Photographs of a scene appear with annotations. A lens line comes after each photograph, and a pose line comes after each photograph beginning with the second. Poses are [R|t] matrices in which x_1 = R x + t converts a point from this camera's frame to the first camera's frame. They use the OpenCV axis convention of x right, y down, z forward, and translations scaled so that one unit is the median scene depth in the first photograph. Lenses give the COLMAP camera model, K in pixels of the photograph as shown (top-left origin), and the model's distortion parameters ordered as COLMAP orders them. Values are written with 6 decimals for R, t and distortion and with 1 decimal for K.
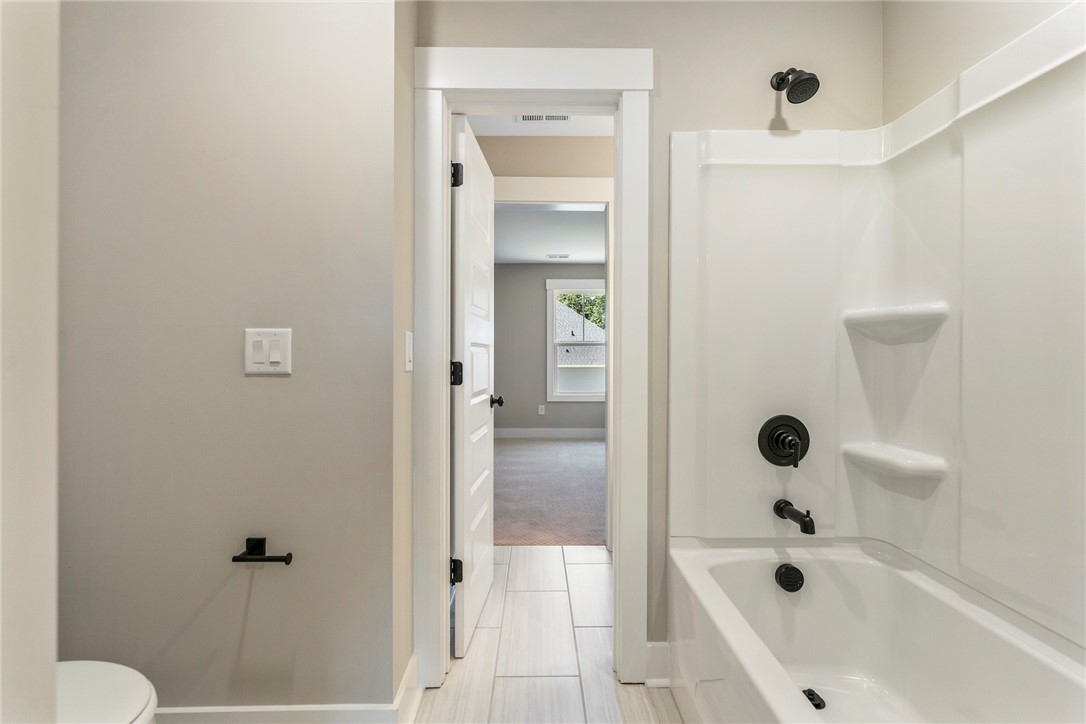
lens RADIAL K [[466.0, 0, 539.7], [0, 466.0, 362.2], [0, 0, 1]] dist [0.017947, 0.000325]
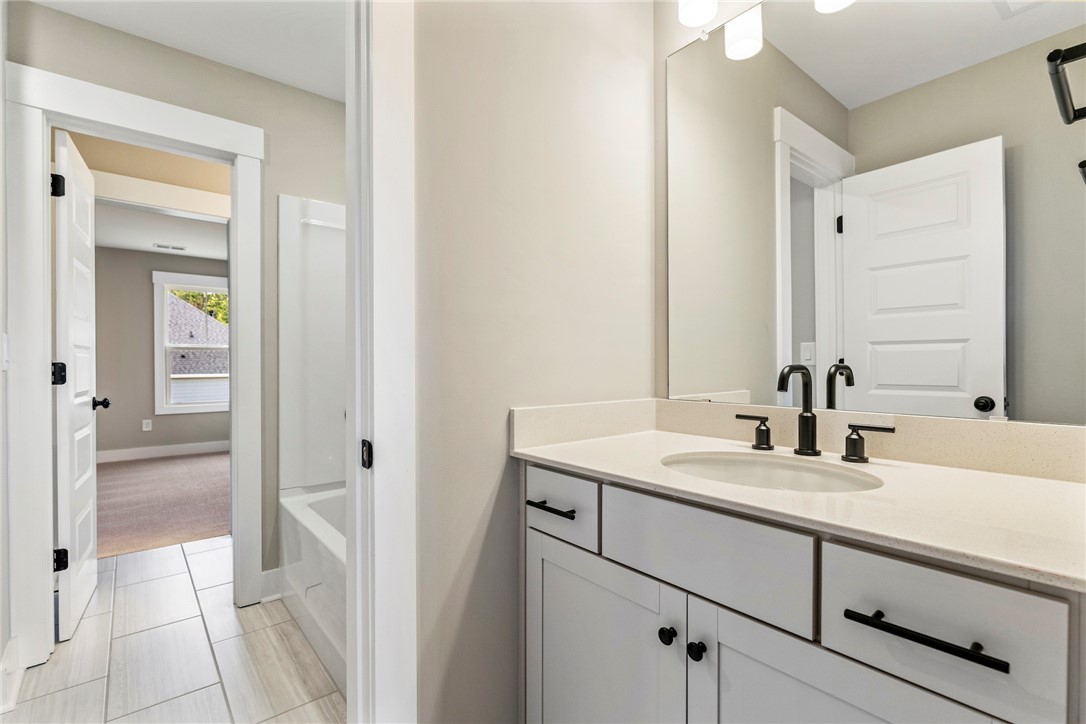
lens RADIAL K [[492.5, 0, 539.4], [0, 492.5, 369.8], [0, 0, 1]] dist [-0.001082, 0.000457]
pose [[0.773248, -0.007492, 0.634059, -0.041240], [0.007664, 0.999968, 0.002470, 0.020219], [-0.634057, 0.002950, 0.773281, -0.528391]]
